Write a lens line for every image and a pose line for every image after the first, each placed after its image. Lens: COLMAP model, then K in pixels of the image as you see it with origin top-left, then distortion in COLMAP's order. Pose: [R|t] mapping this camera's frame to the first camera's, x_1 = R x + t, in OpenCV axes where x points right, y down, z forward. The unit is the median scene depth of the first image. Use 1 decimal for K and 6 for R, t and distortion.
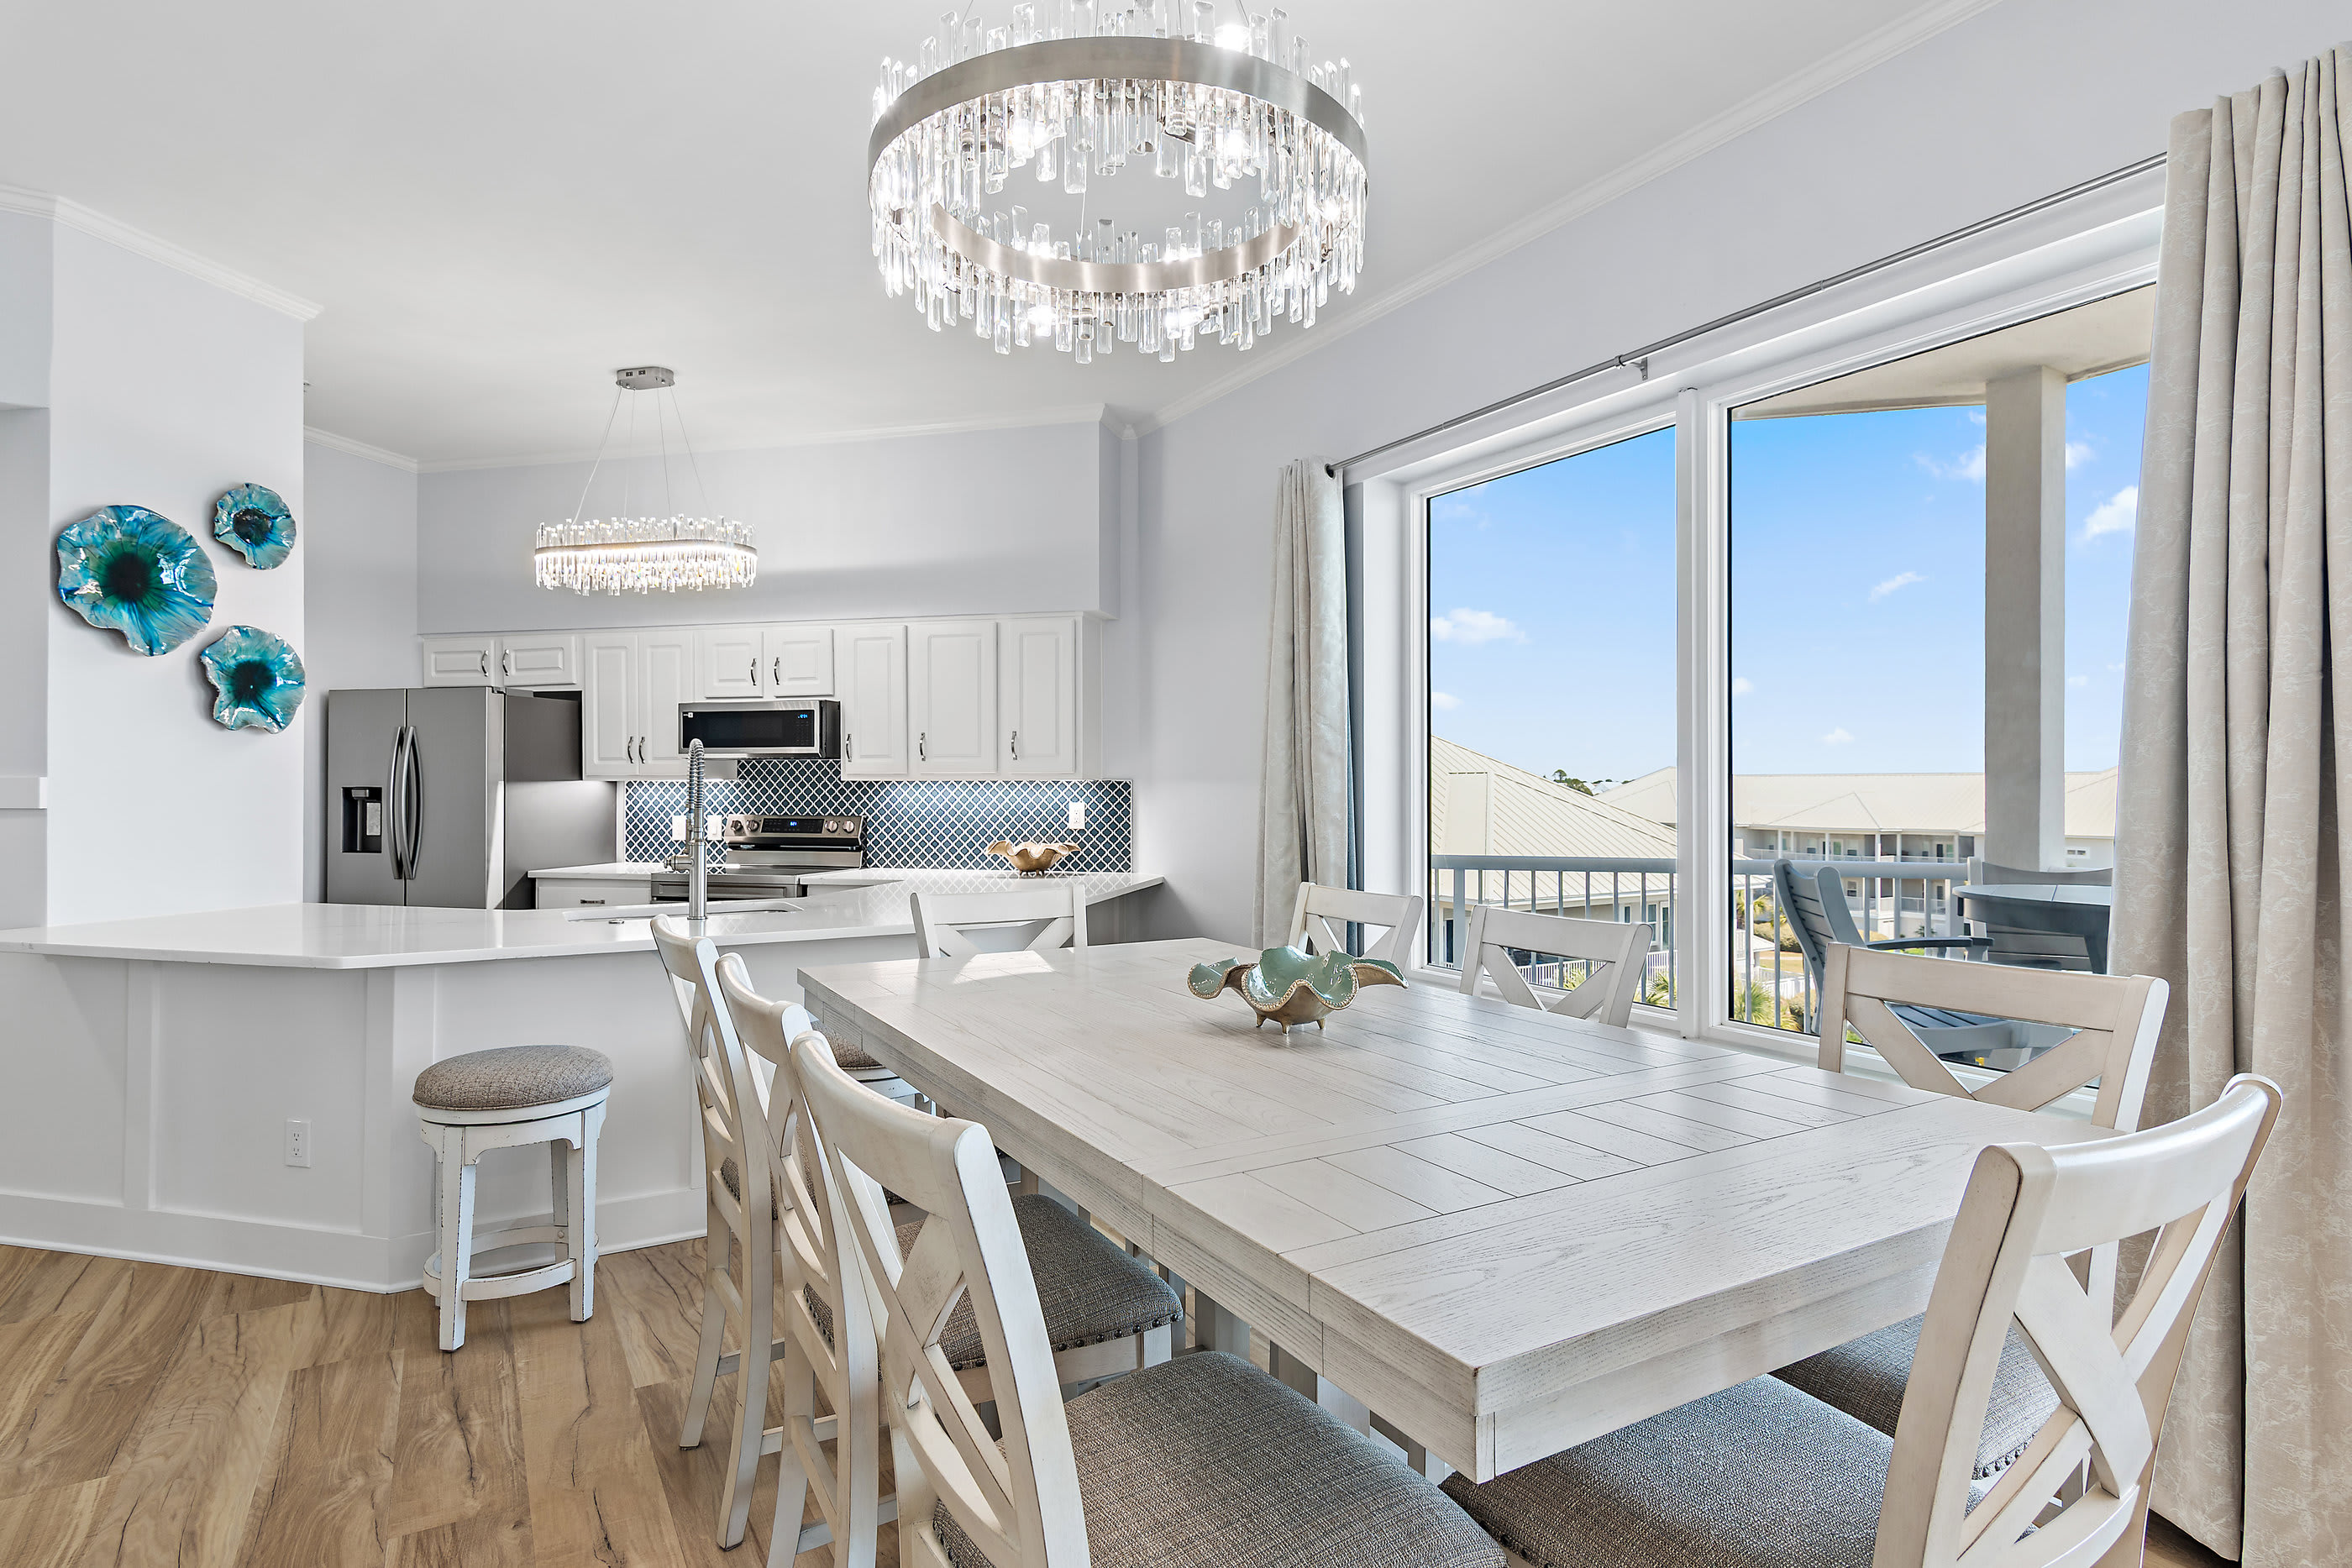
lens RADIAL K [[1163.2, 0, 1176.0], [0, 1163.2, 784.0], [0, 0, 1]] dist [0.018035, -0.000526]
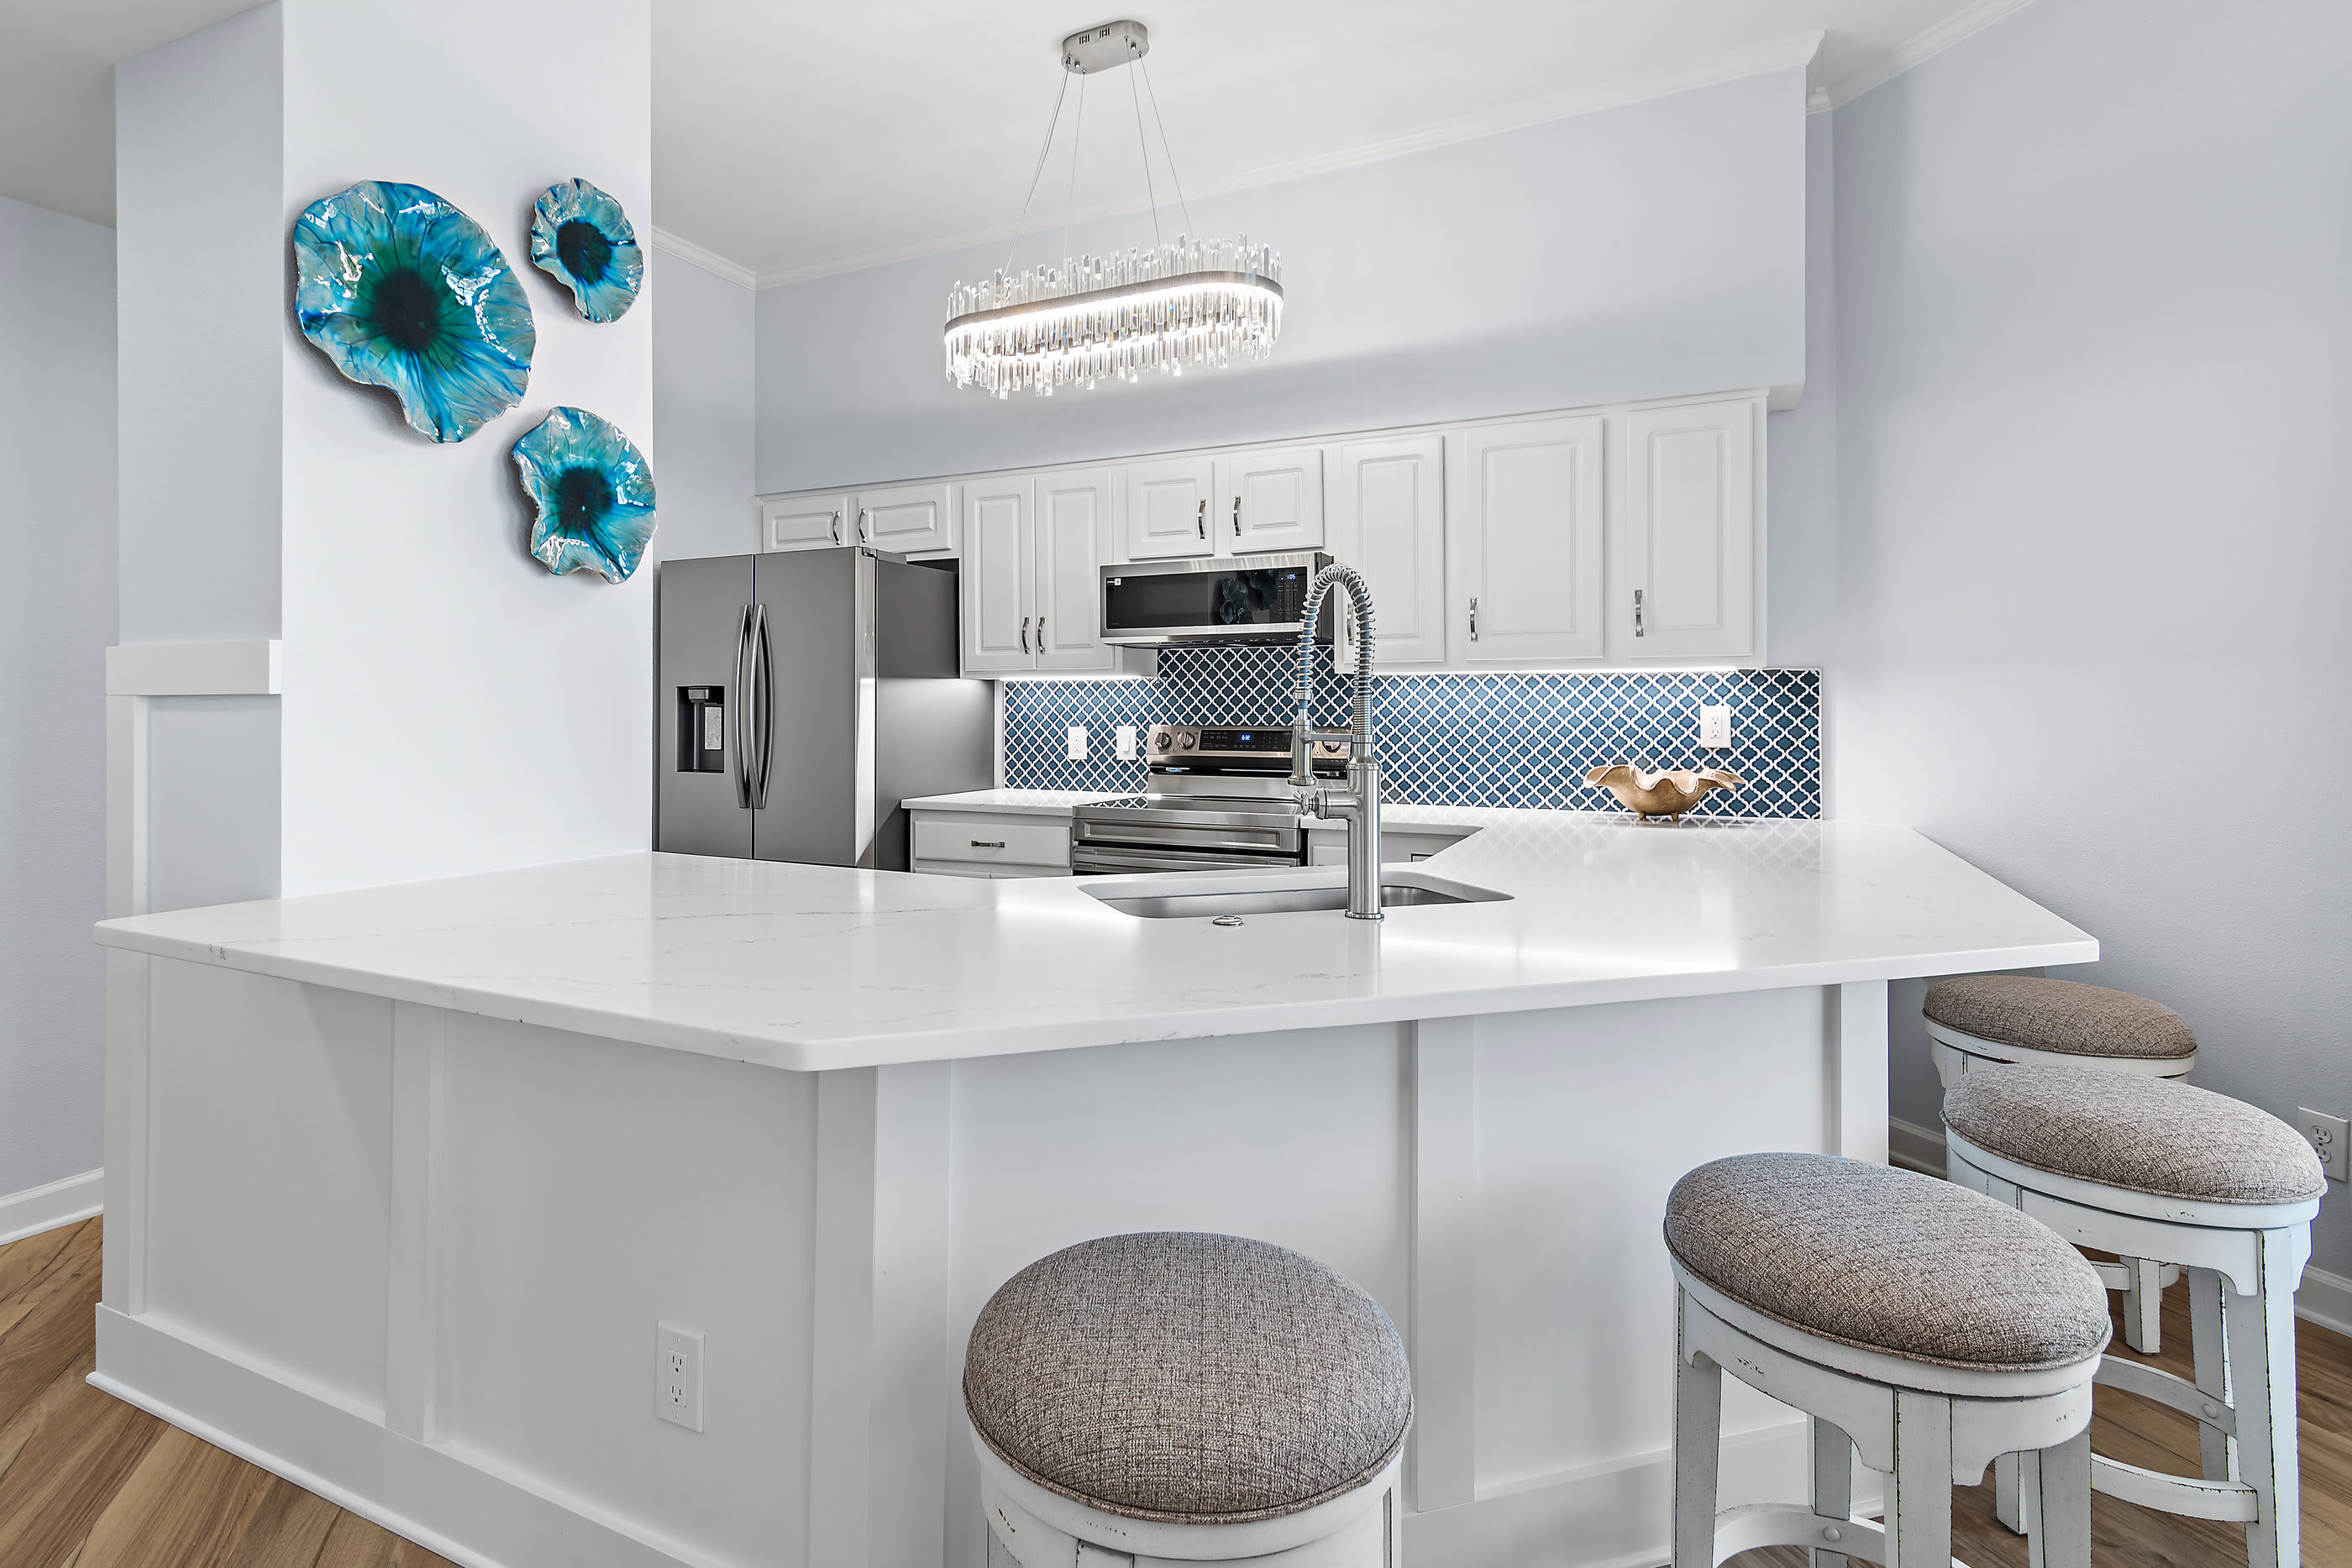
lens RADIAL K [[1218.2, 0, 1174.5], [0, 1218.2, 704.3], [0, 0, 1]] dist [0.025944, 0.000094]
pose [[0.979457, -0.000536, -0.201654, -0.230448], [0.000365, 1.000000, -0.000885, 0.015086], [0.201655, 0.000793, 0.979456, 0.282293]]
